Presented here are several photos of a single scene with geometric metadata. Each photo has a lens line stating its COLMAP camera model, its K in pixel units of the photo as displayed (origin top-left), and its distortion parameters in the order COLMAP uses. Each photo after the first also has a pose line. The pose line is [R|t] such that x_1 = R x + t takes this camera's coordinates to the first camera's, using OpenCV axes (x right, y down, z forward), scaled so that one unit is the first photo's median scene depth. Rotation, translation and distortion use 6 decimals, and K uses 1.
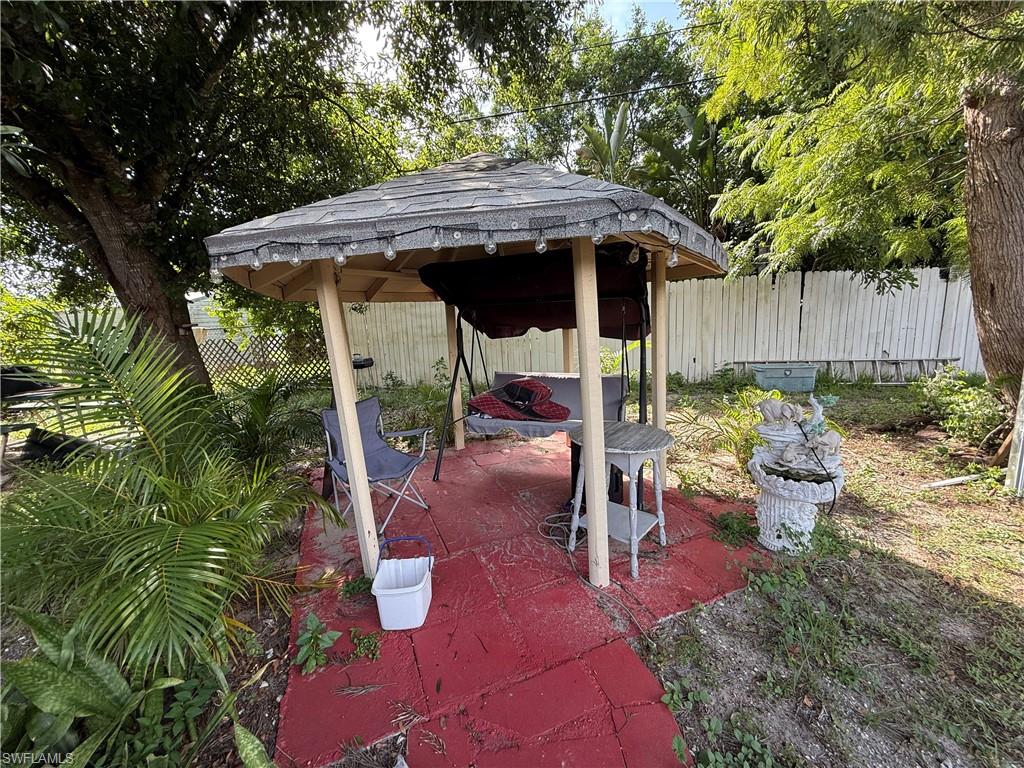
lens RADIAL K [[409.0, 0, 511.6], [0, 409.0, 383.1], [0, 0, 1]] dist [0.001674, 0.000092]
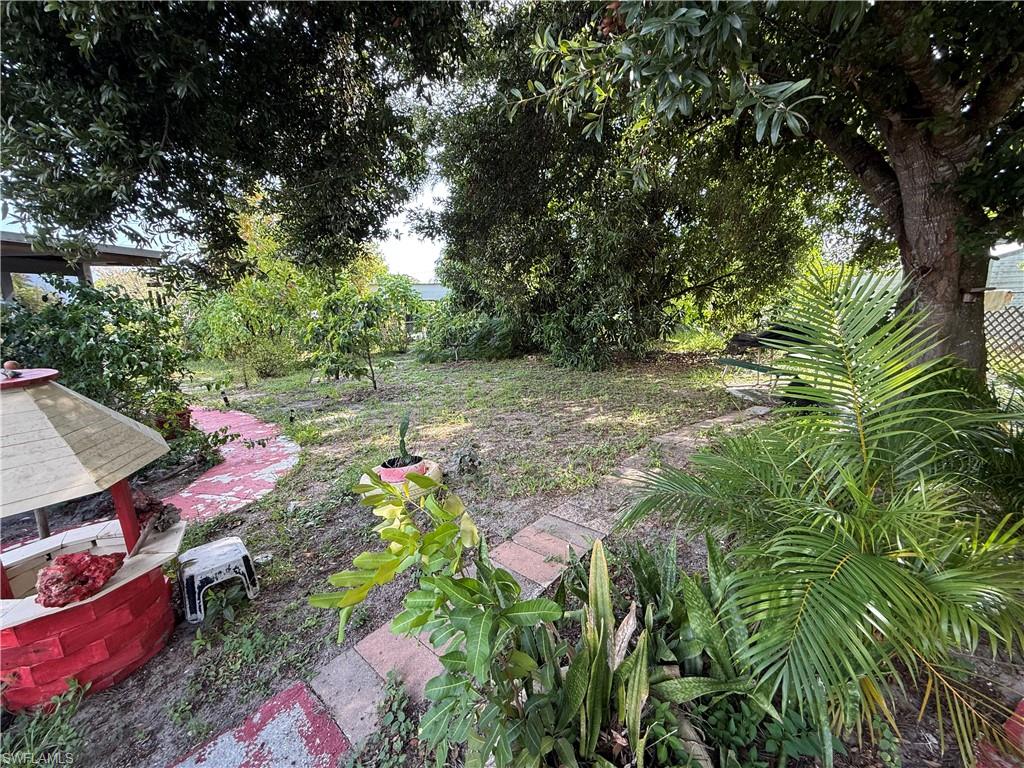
lens RADIAL K [[409.0, 0, 512.1], [0, 409.0, 382.2], [0, 0, 1]] dist [0.001674, 0.000092]
pose [[0.053445, 0.226399, -0.972567, -0.053836], [-0.134467, 0.966720, 0.217648, -0.025302], [0.989476, 0.119146, 0.082109, 0.097675]]
